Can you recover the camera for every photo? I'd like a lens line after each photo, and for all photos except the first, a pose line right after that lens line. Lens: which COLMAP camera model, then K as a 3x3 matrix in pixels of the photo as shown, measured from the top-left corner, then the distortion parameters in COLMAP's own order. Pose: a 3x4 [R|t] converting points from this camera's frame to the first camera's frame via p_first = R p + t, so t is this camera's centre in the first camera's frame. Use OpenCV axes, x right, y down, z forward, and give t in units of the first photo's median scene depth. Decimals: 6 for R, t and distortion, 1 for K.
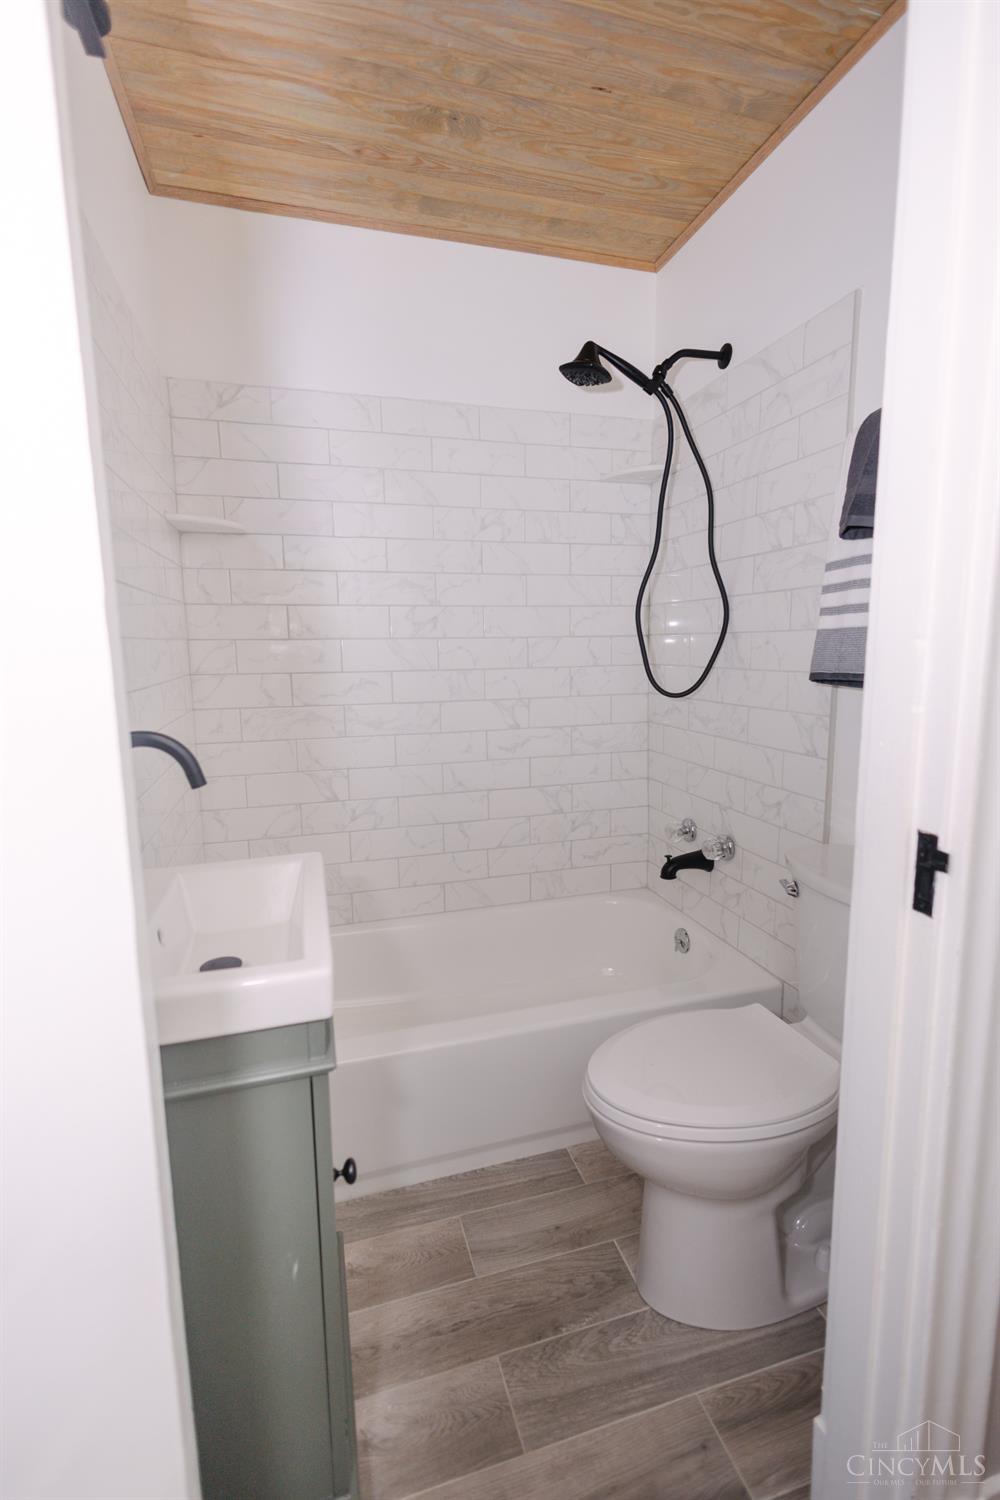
lens RADIAL K [[683.2, 0, 504.4], [0, 683.2, 758.7], [0, 0, 1]] dist [-0.002687, -0.002291]
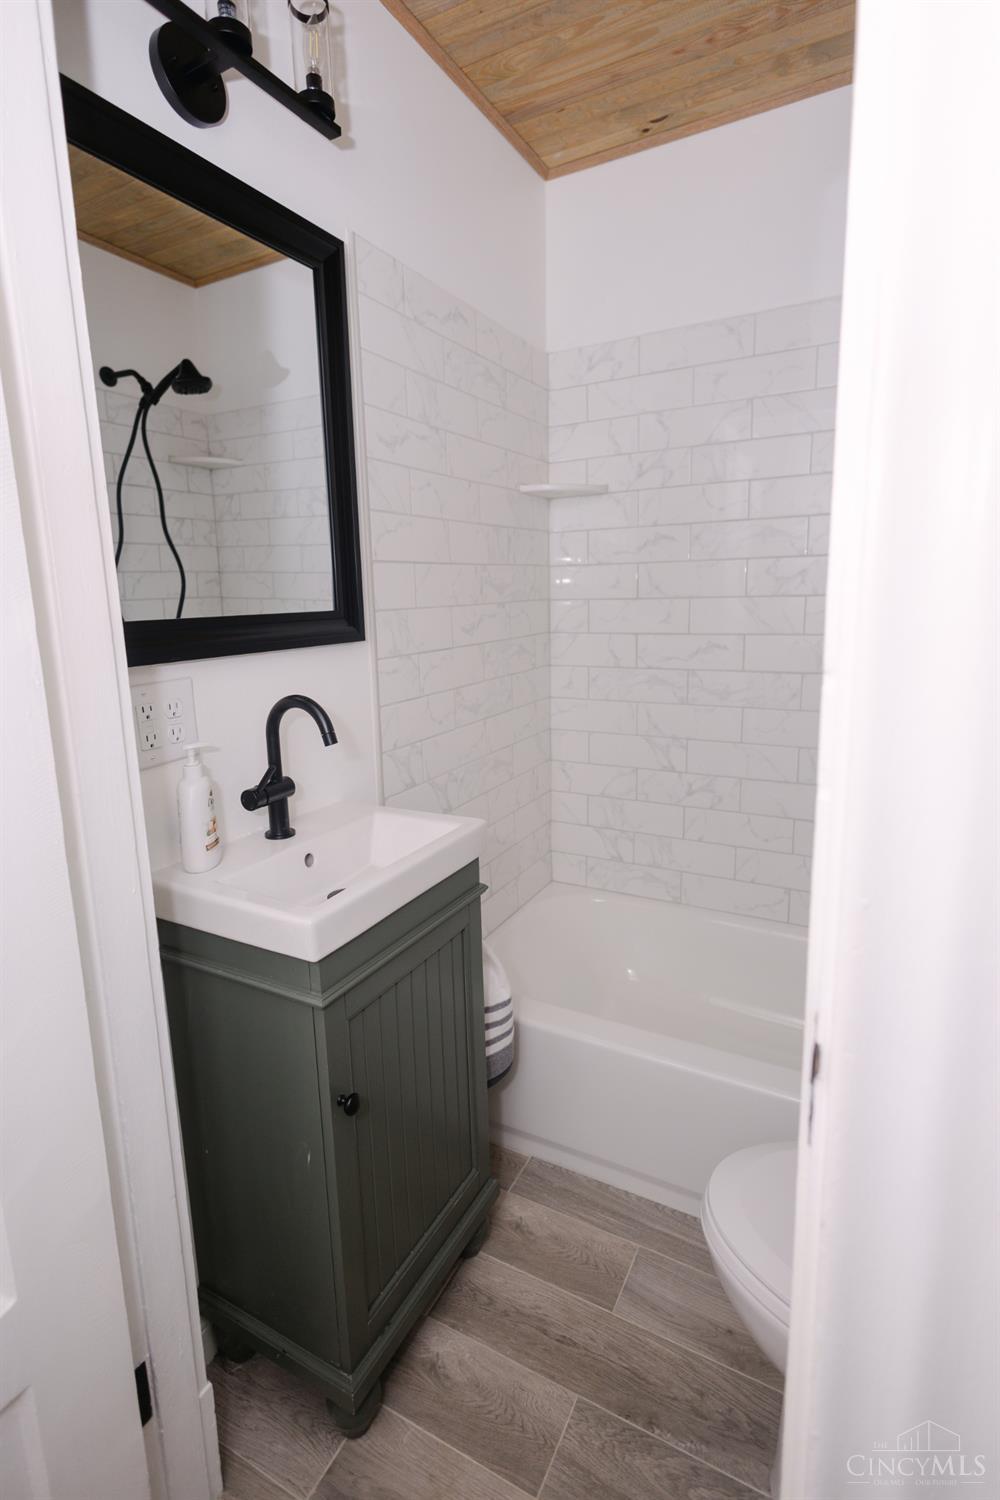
lens RADIAL K [[724.8, 0, 500.1], [0, 724.8, 735.7], [0, 0, 1]] dist [-0.004533, -0.003333]
pose [[0.701907, 0.130019, -0.700301, 0.413467], [-0.098646, 0.991468, 0.085205, -0.071313], [0.705404, 0.009276, 0.708745, 0.192747]]
